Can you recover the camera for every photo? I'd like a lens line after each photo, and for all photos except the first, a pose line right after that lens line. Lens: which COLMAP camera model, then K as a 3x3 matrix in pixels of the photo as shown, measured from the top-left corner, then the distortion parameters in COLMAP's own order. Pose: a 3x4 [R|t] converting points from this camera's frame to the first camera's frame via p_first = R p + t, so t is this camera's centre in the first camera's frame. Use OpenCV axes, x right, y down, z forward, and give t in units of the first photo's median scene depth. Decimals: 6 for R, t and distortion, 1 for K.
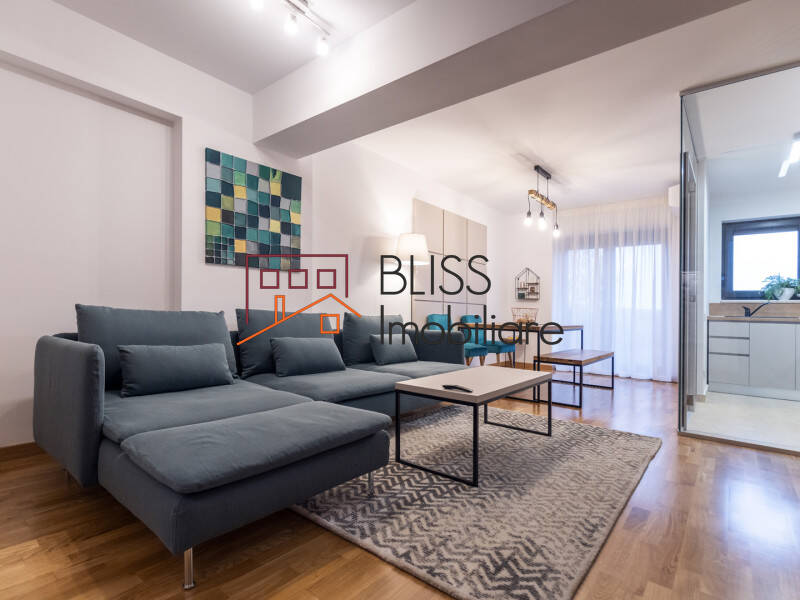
lens RADIAL K [[405.5, 0, 401.0], [0, 405.5, 318.2], [0, 0, 1]] dist [0.001865, 0.000211]
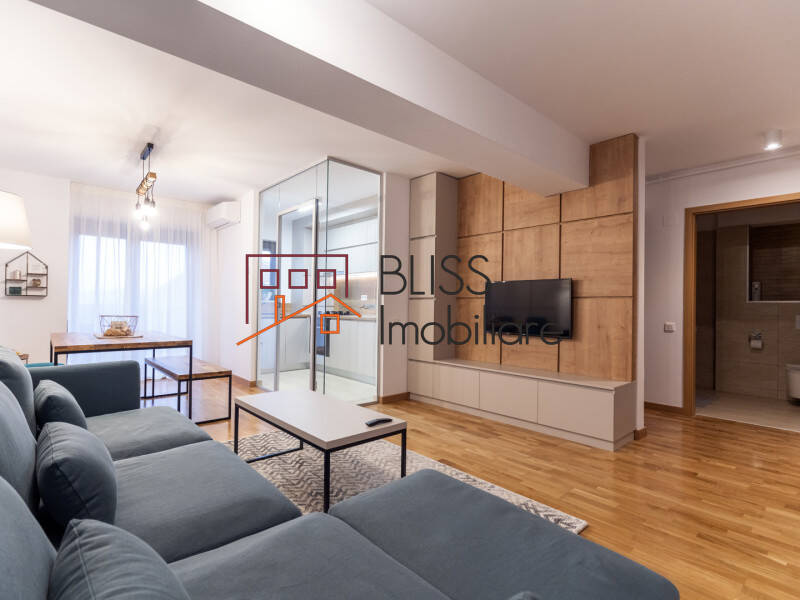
lens RADIAL K [[405.5, 0, 396.3], [0, 405.5, 301.0], [0, 0, 1]] dist [0.001865, 0.000211]
pose [[0.166228, -0.013754, 0.985991, -0.606529], [0.004327, 0.999903, 0.013219, -0.100321], [-0.986078, 0.002069, 0.166272, 0.575929]]
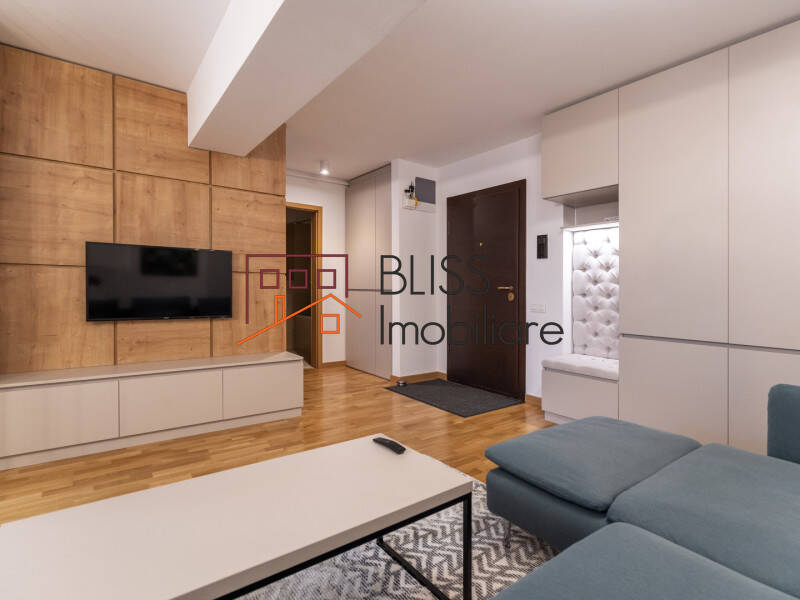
lens RADIAL K [[405.5, 0, 393.9], [0, 405.5, 287.3], [0, 0, 1]] dist [0.001865, 0.000211]
pose [[-0.965210, -0.040454, 0.258326, -0.026235], [-0.037736, 0.999168, 0.015471, -0.084406], [-0.258737, 0.005184, -0.965934, 1.227691]]
